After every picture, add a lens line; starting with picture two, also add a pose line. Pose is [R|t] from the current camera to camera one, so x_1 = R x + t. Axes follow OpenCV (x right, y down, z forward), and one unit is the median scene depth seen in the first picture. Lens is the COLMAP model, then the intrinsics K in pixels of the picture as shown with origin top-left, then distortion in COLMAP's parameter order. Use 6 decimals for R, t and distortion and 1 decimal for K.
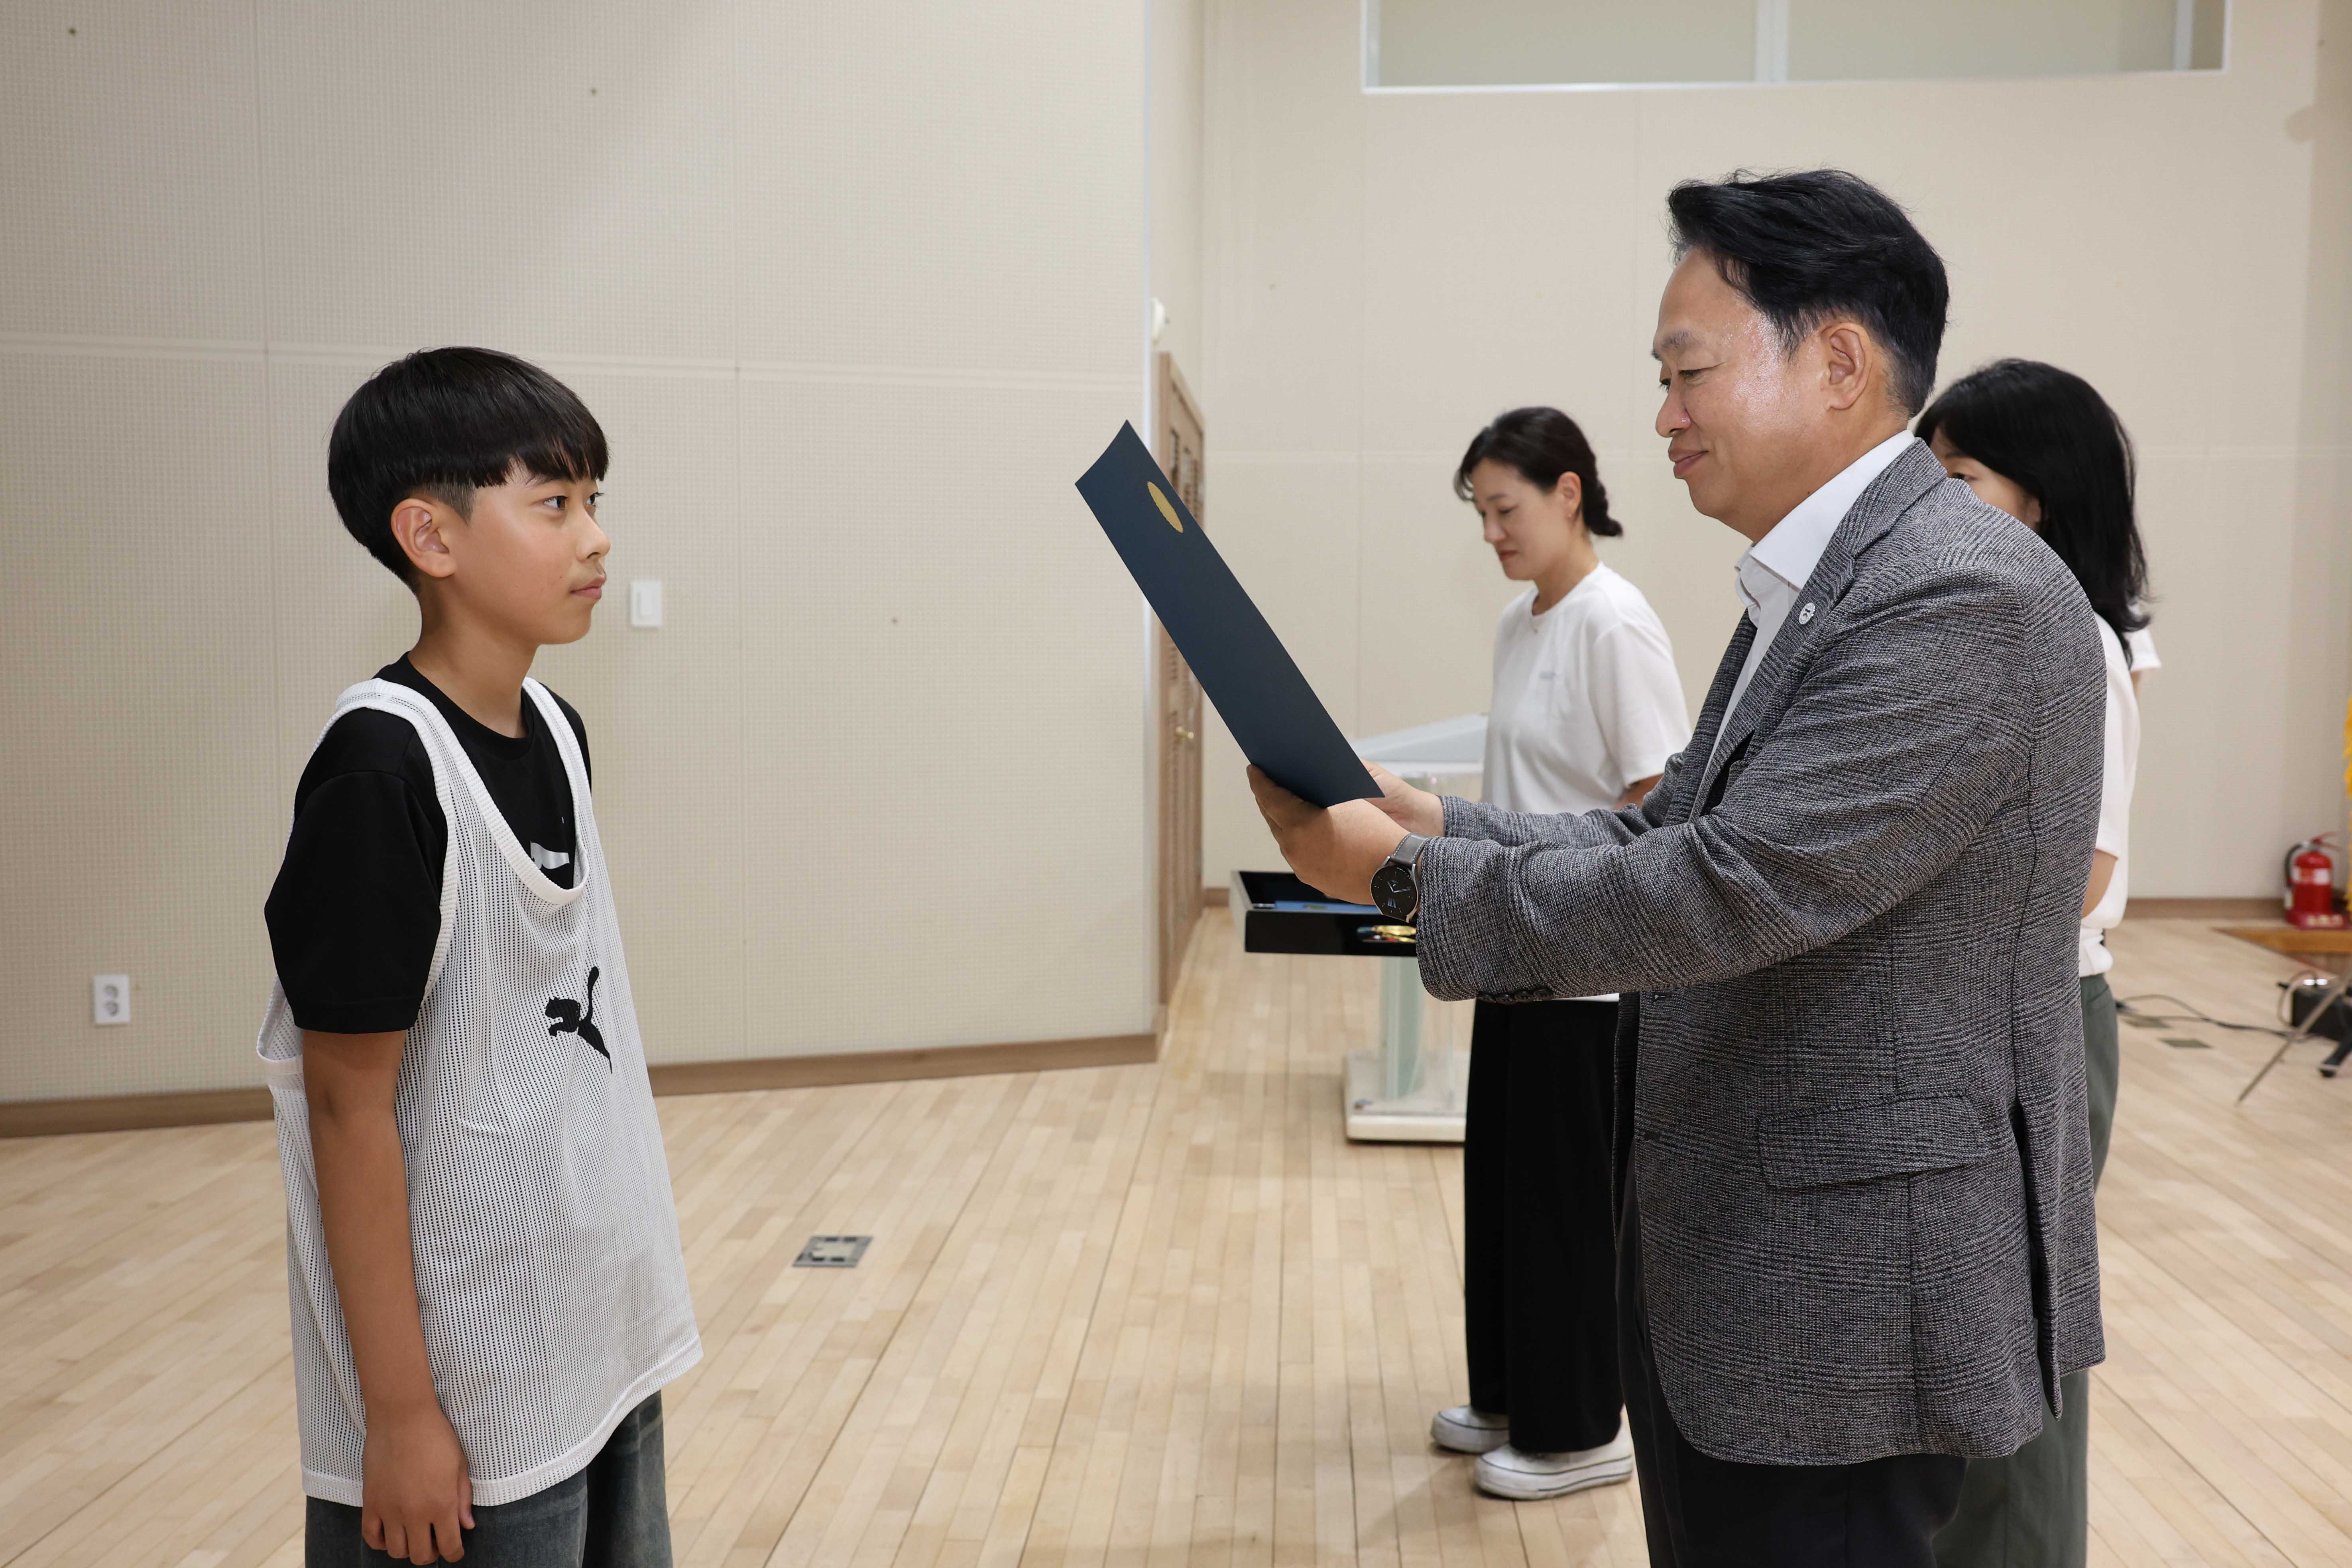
lens RADIAL K [[2103.4, 0, 1176.0], [0, 2103.4, 784.0], [0, 0, 1]] dist [0.023773, 0.010757]
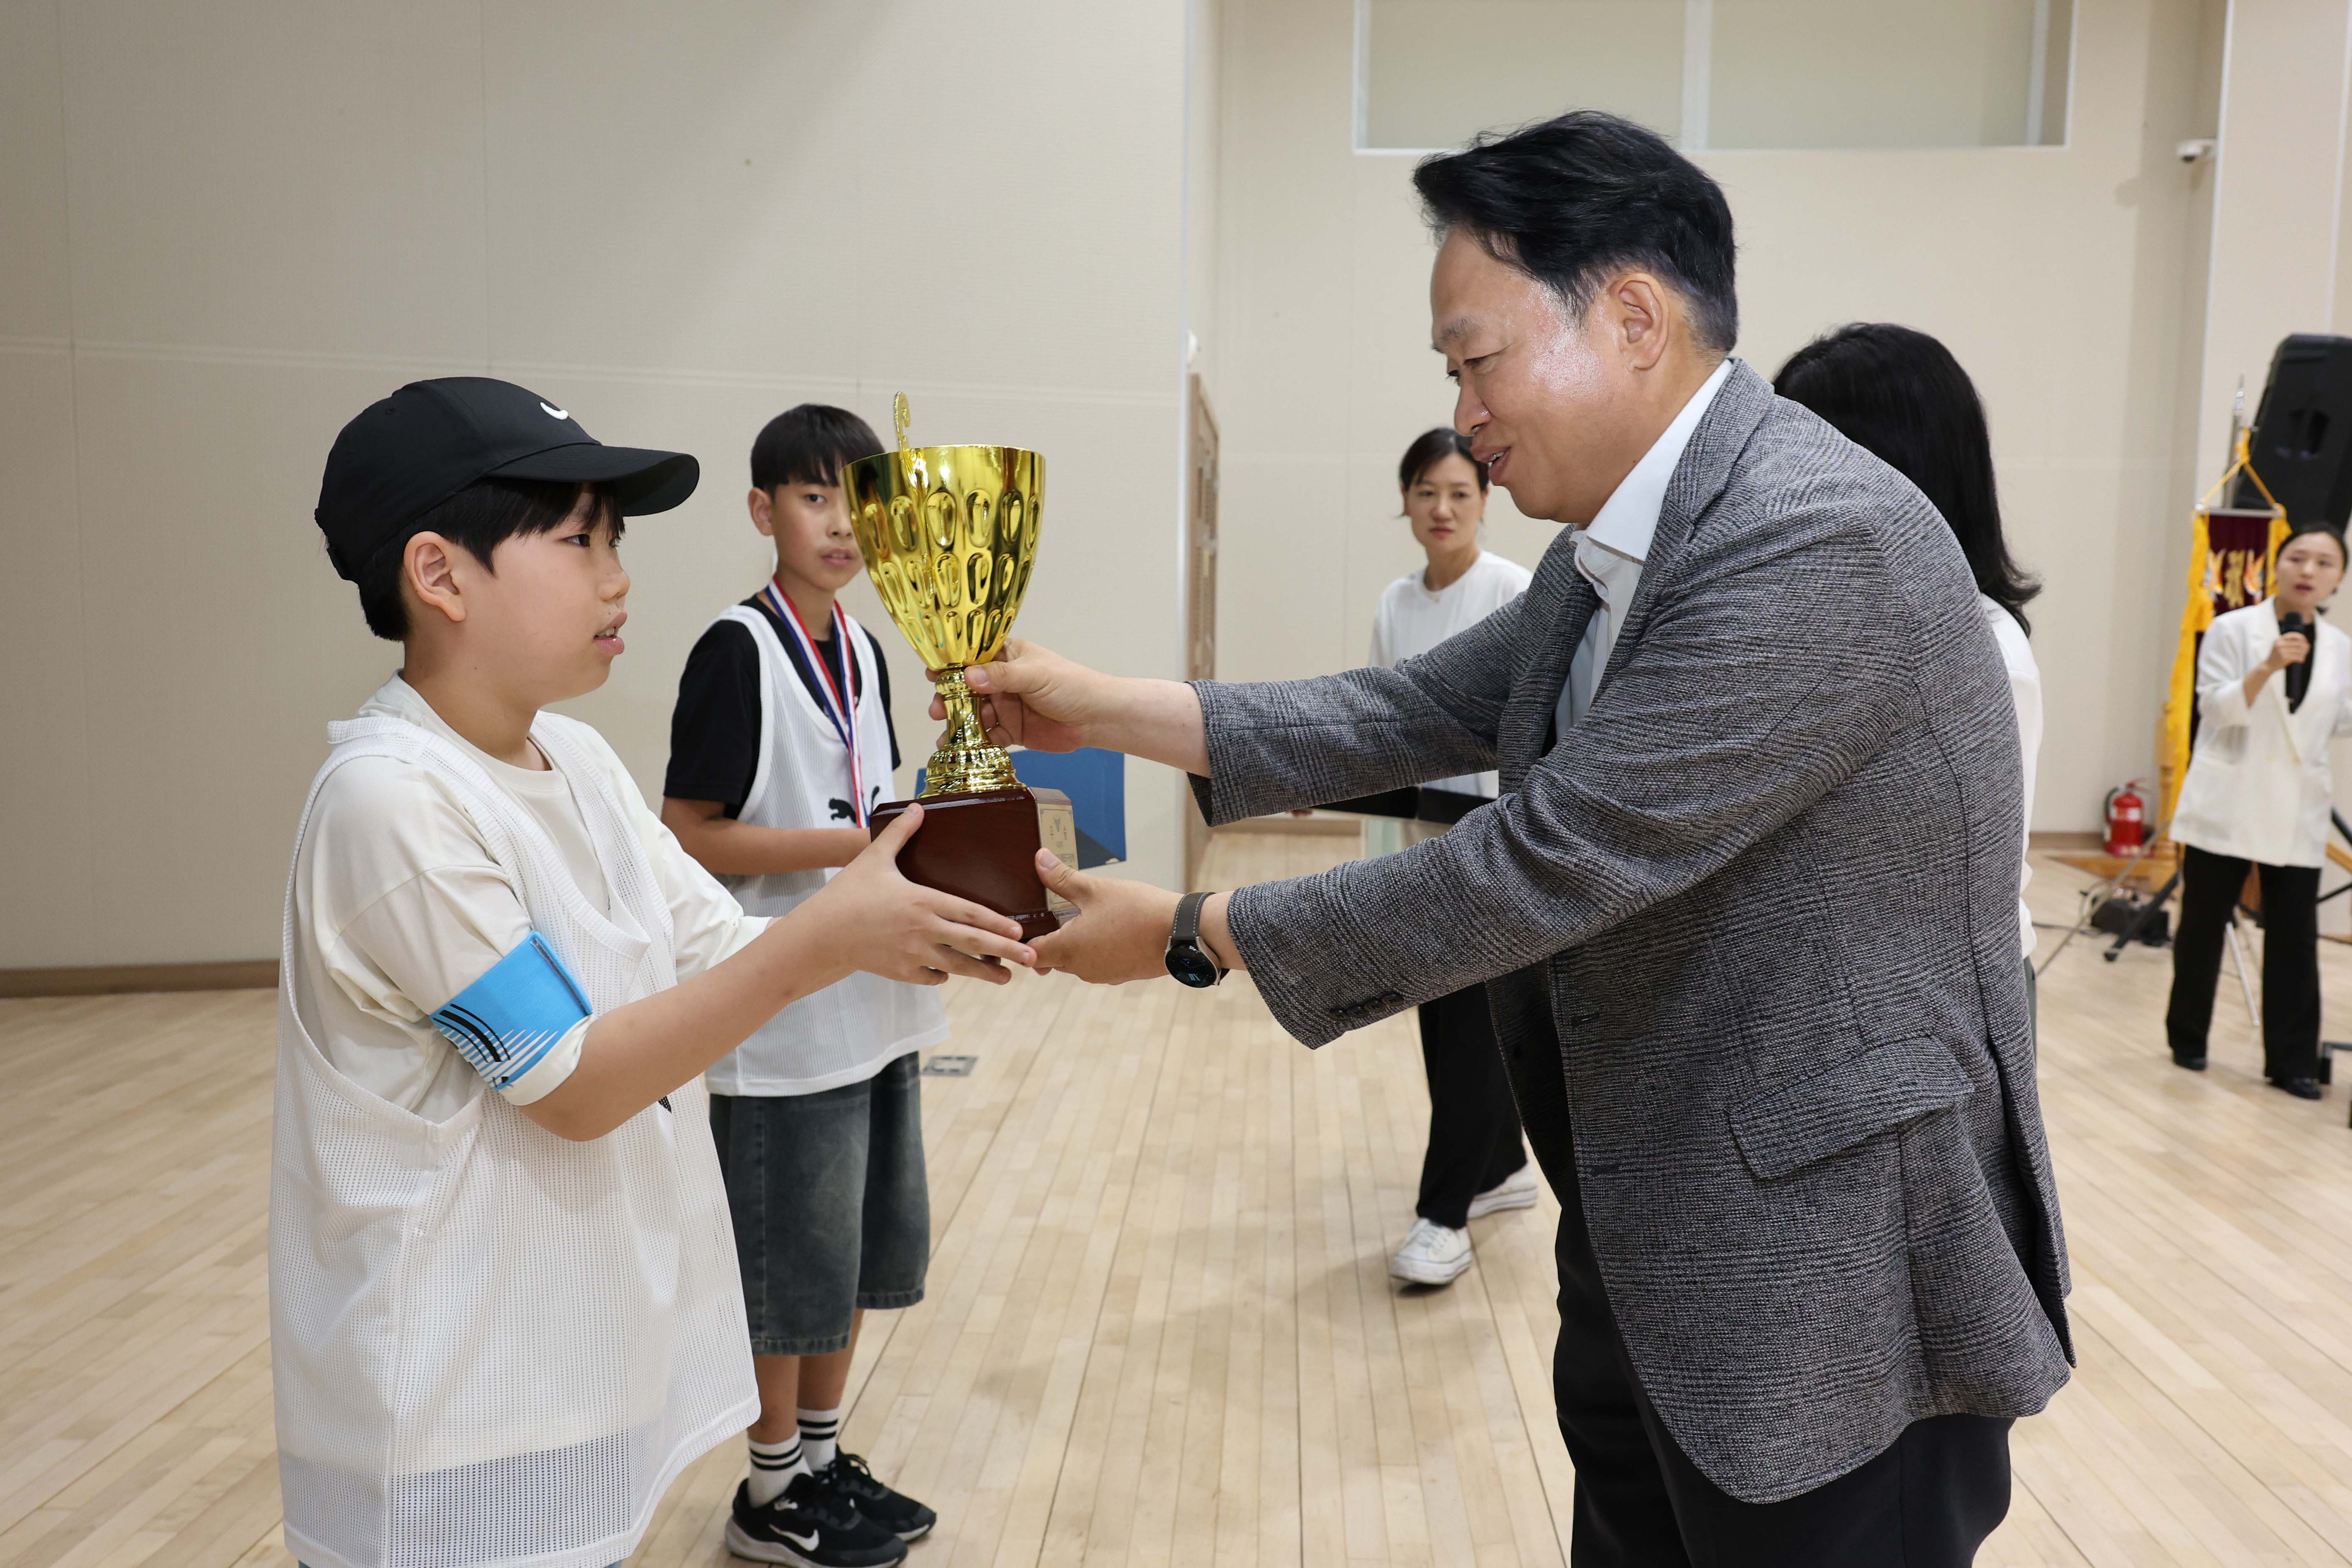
lens RADIAL K [[1923.2, 0, 1176.0], [0, 1923.2, 784.0], [0, 0, 1]] dist [0.015423, 0.003433]
pose [[0.999928, 0.010043, 0.006580, -0.031823], [-0.010156, 0.999797, 0.017397, 0.024406], [-0.006404, -0.017463, 0.999827, -0.201383]]
